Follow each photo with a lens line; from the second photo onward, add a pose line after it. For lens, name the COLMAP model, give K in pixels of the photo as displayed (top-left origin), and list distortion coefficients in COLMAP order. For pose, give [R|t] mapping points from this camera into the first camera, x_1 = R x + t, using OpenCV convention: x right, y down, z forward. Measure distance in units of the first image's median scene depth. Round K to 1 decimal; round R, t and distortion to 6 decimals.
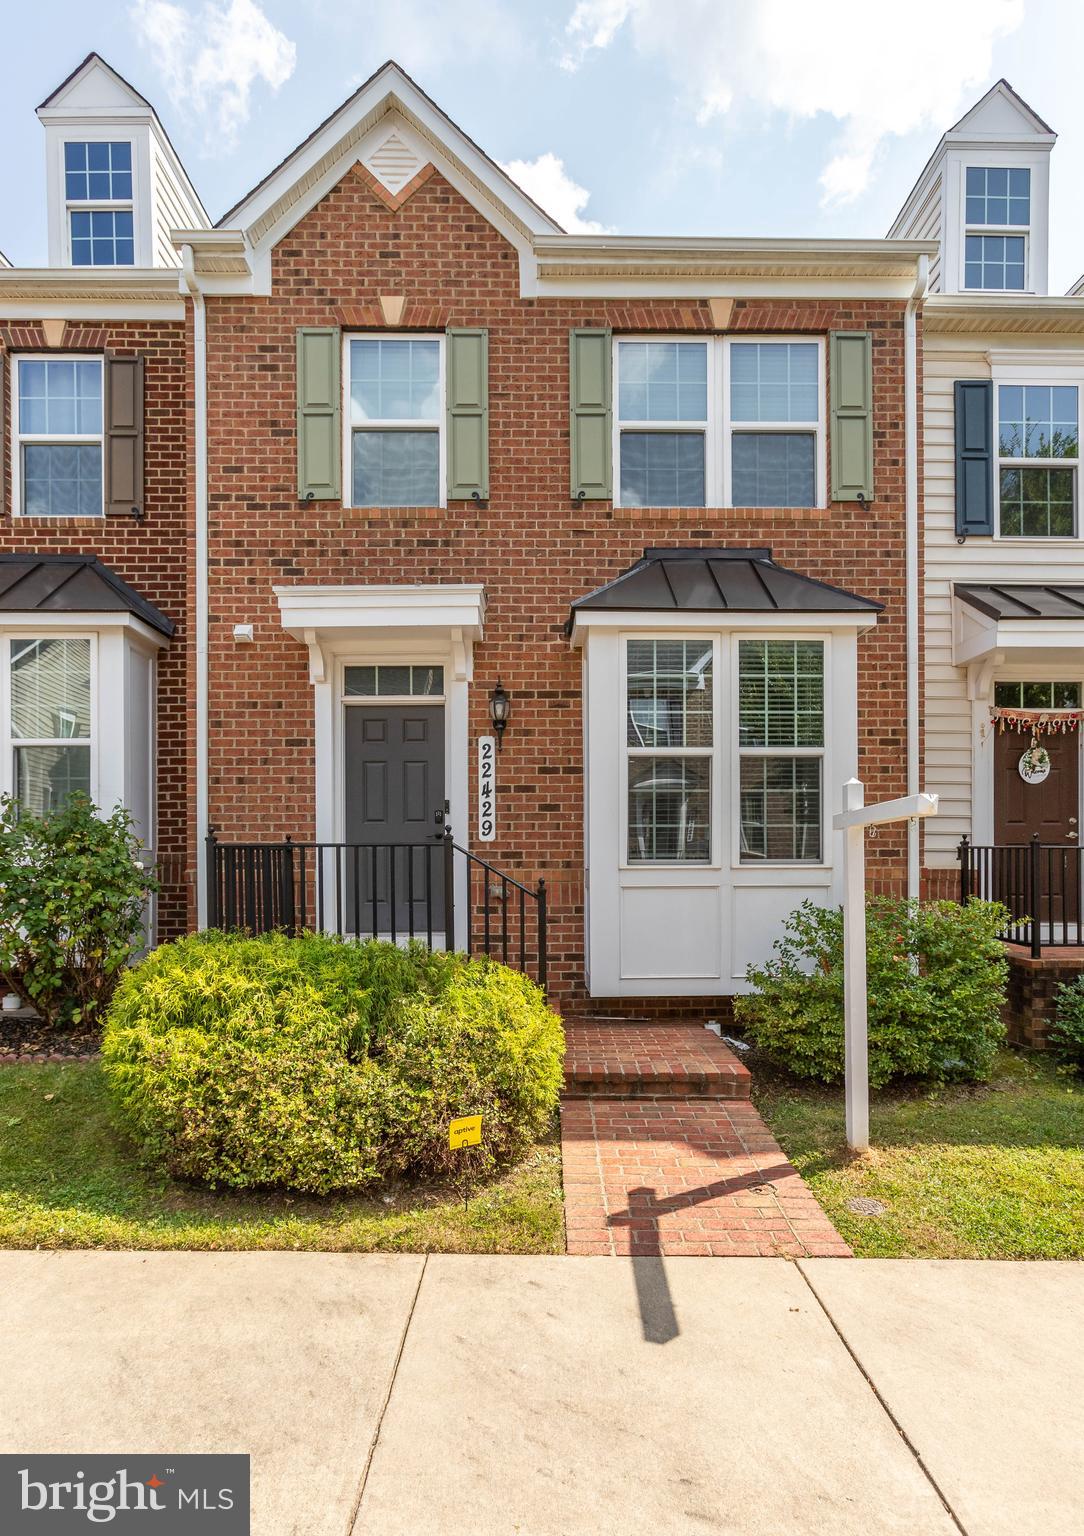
lens RADIAL K [[837.8, 0, 528.2], [0, 837.8, 858.5], [0, 0, 1]] dist [0.003541, 0.005779]
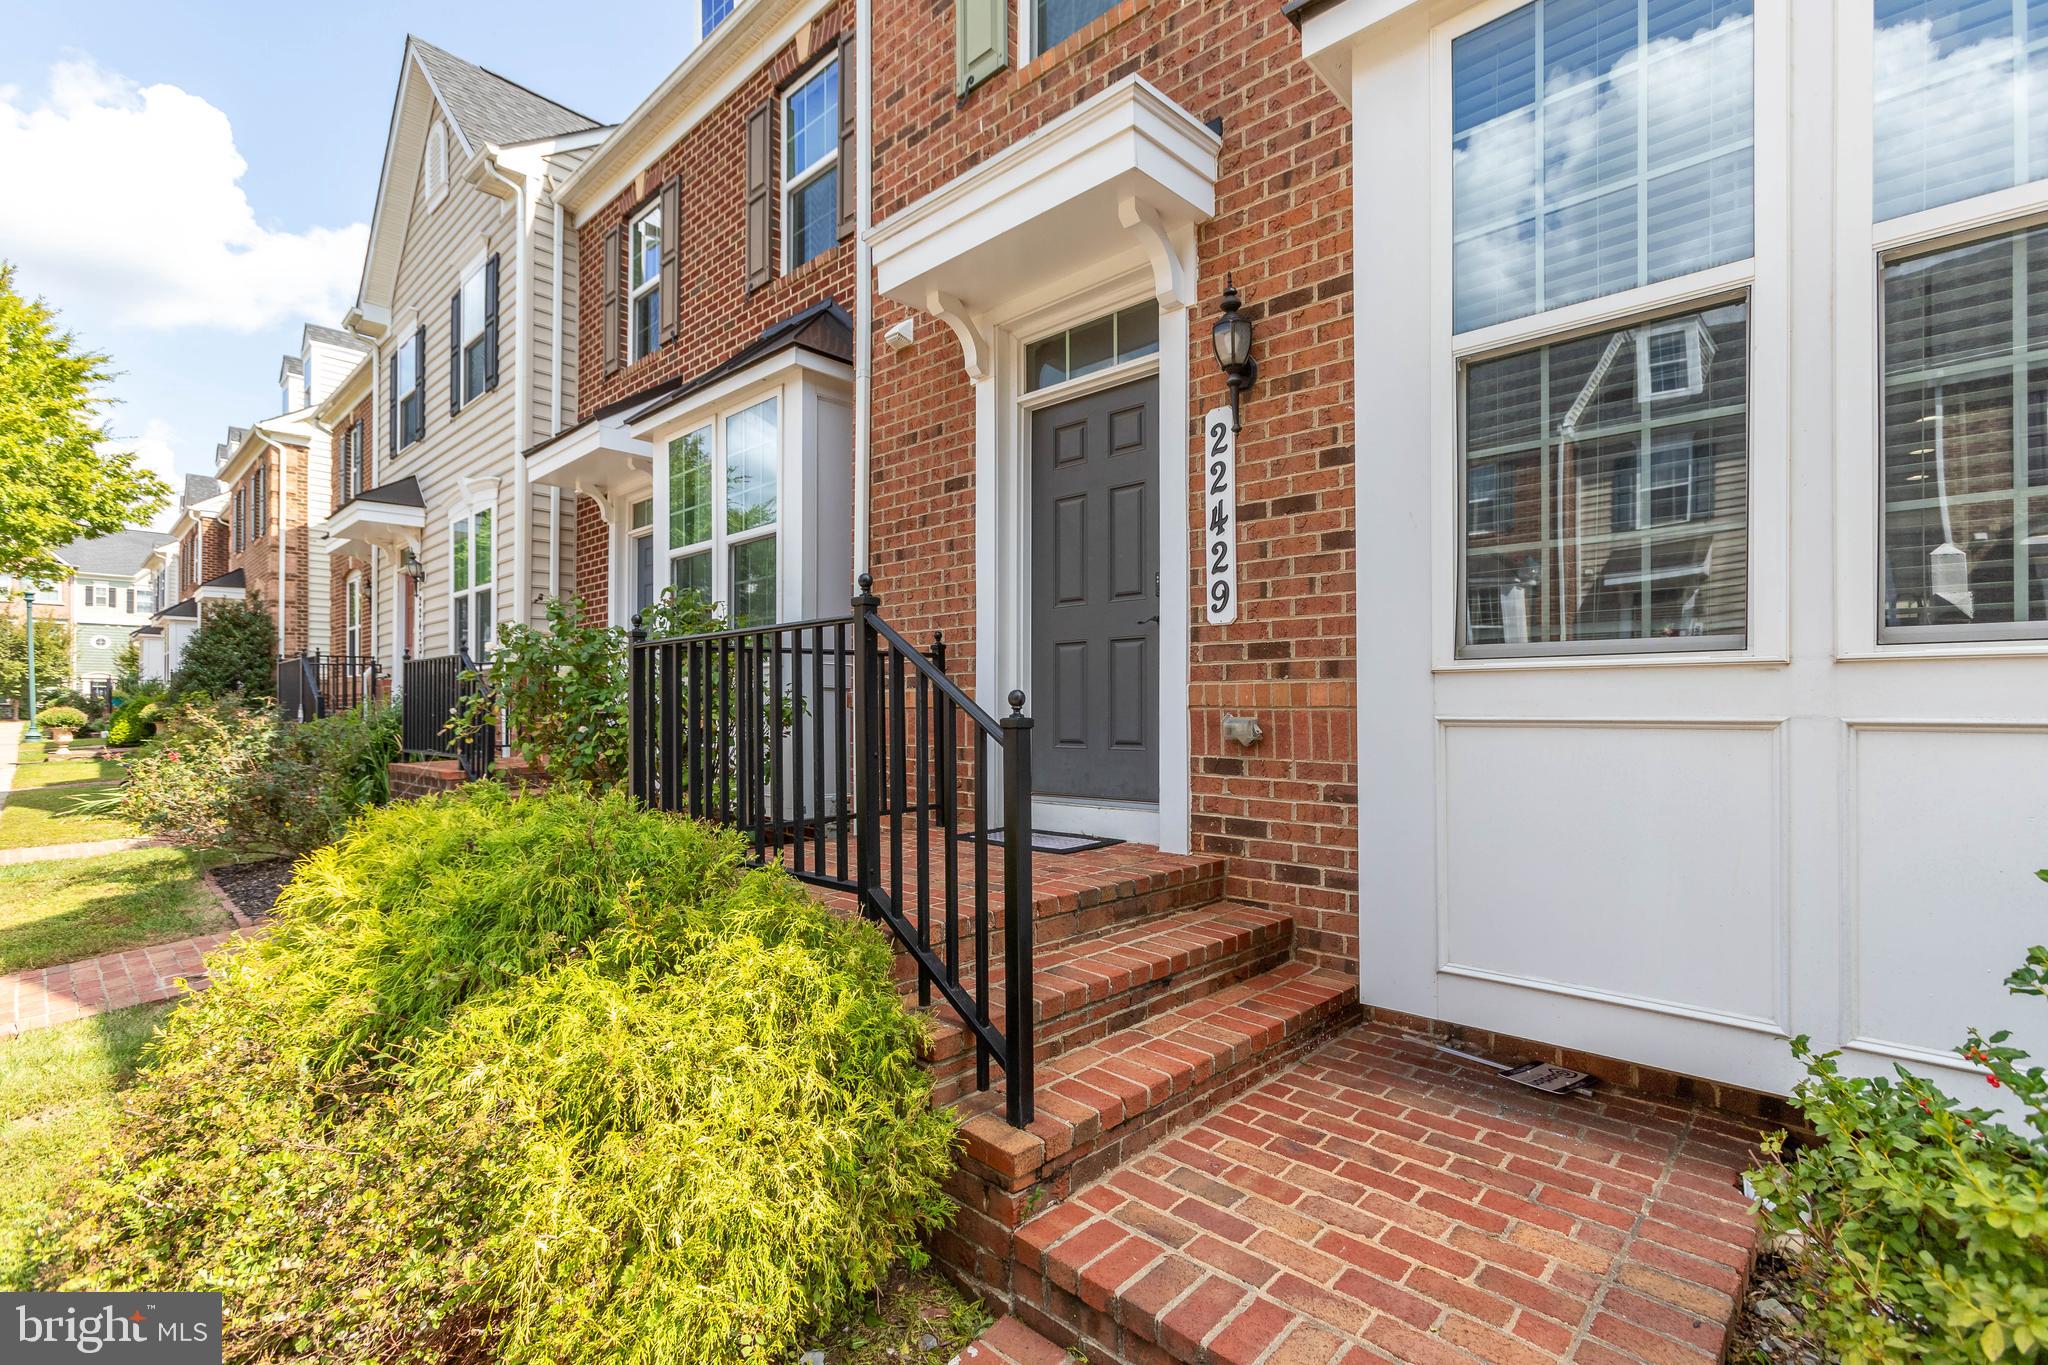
lens RADIAL K [[930.7, 0, 1020.4], [0, 930.7, 686.1], [0, 0, 1]] dist [0.001619, 0.006642]
pose [[0.735931, -0.014034, -0.676911, 0.228967], [0.010323, 0.999902, -0.009507, 0.019339], [0.676977, 0.000009, 0.736004, 0.525158]]
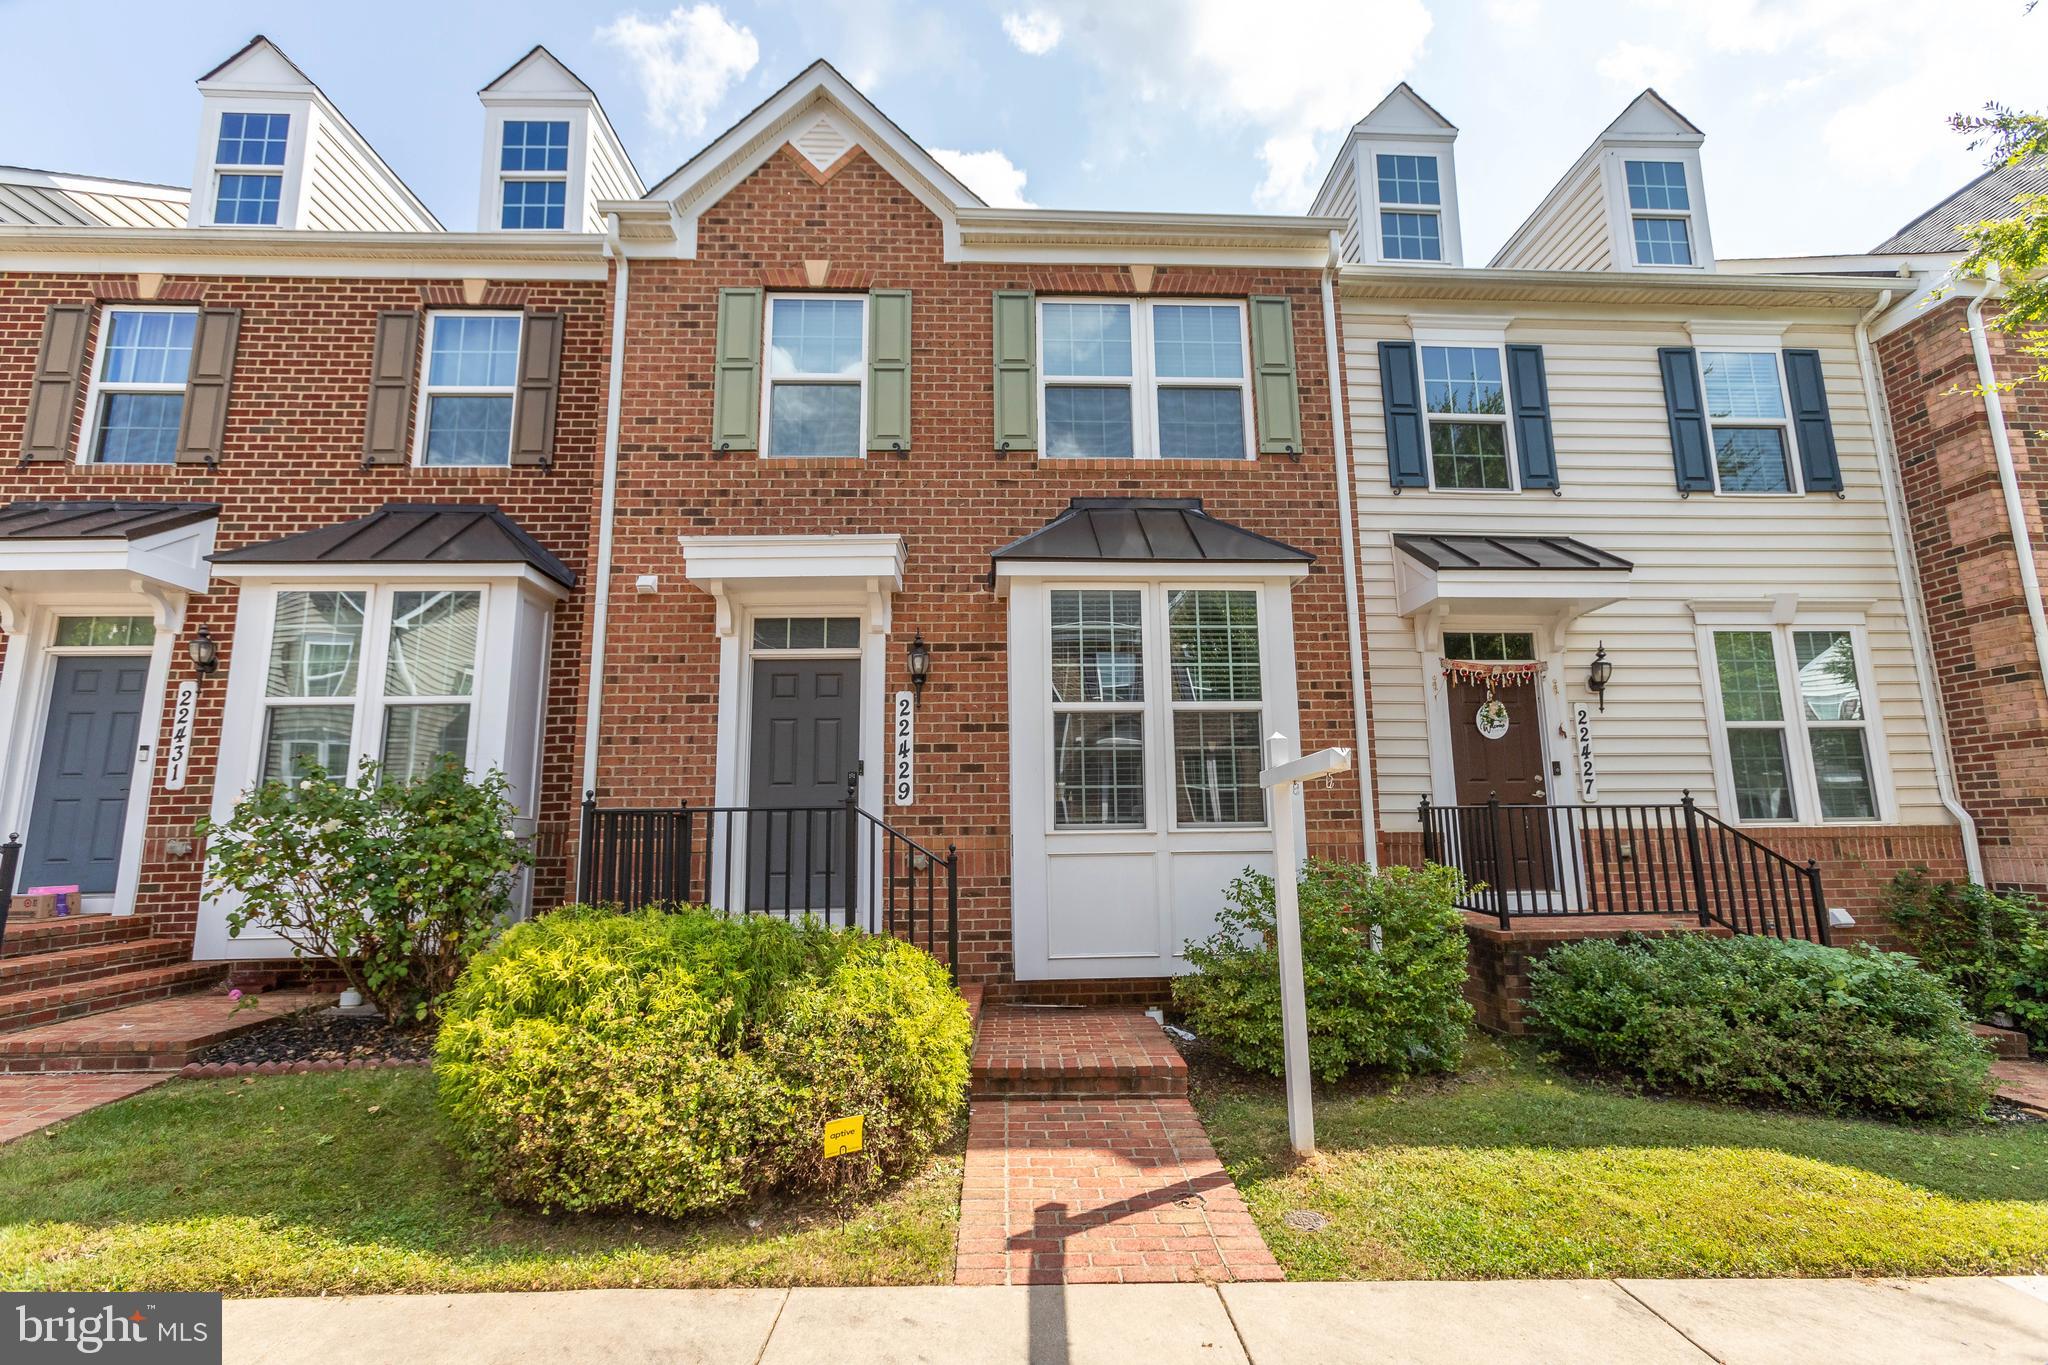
lens RADIAL K [[930.7, 0, 1014.0], [0, 930.7, 669.9], [0, 0, 1]] dist [0.001619, 0.006642]
pose [[0.999555, -0.003886, 0.029582, 0.041116], [0.008843, 0.985519, -0.169336, 0.006762], [-0.028495, 0.169522, 0.985114, -0.024925]]
